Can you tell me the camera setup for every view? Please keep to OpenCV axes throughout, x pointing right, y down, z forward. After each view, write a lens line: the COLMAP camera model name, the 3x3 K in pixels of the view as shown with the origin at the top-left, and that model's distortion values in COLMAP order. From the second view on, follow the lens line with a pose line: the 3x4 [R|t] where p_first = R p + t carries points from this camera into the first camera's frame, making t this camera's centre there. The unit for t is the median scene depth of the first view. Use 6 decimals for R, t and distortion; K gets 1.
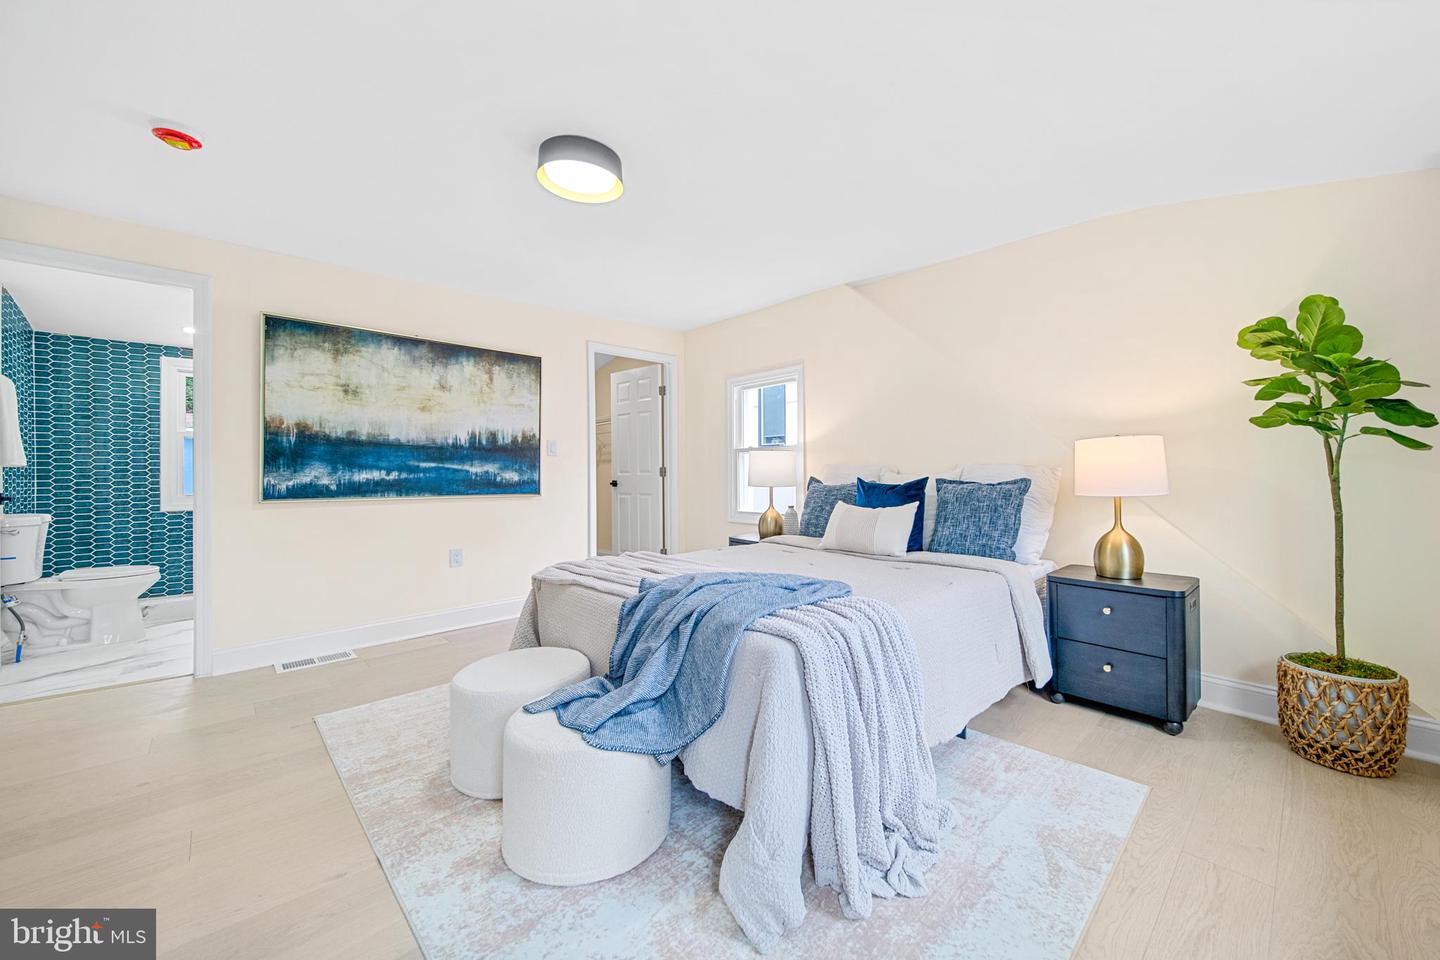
lens RADIAL K [[564.0, 0, 721.3], [0, 564.0, 467.0], [0, 0, 1]] dist [0.000510, -0.000282]
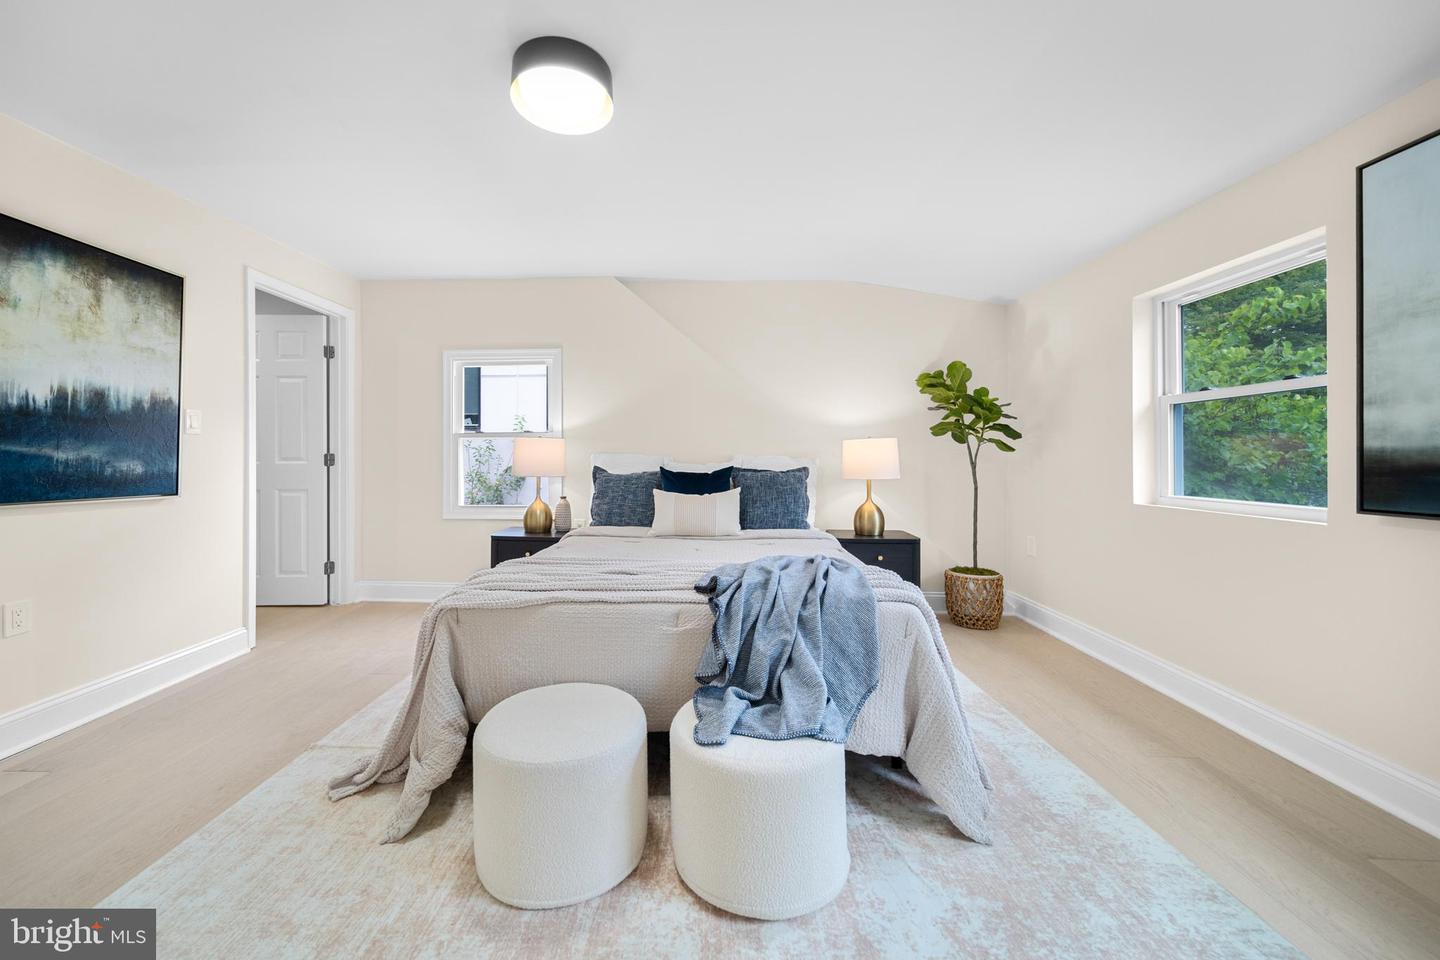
lens RADIAL K [[552.8, 0, 723.5], [0, 552.8, 452.0], [0, 0, 1]] dist [0.000019, -0.000229]
pose [[0.718199, 0.014436, 0.695688, -0.349645], [-0.010718, 0.999896, -0.009683, 0.000070], [-0.695755, -0.000502, 0.718279, 0.149429]]
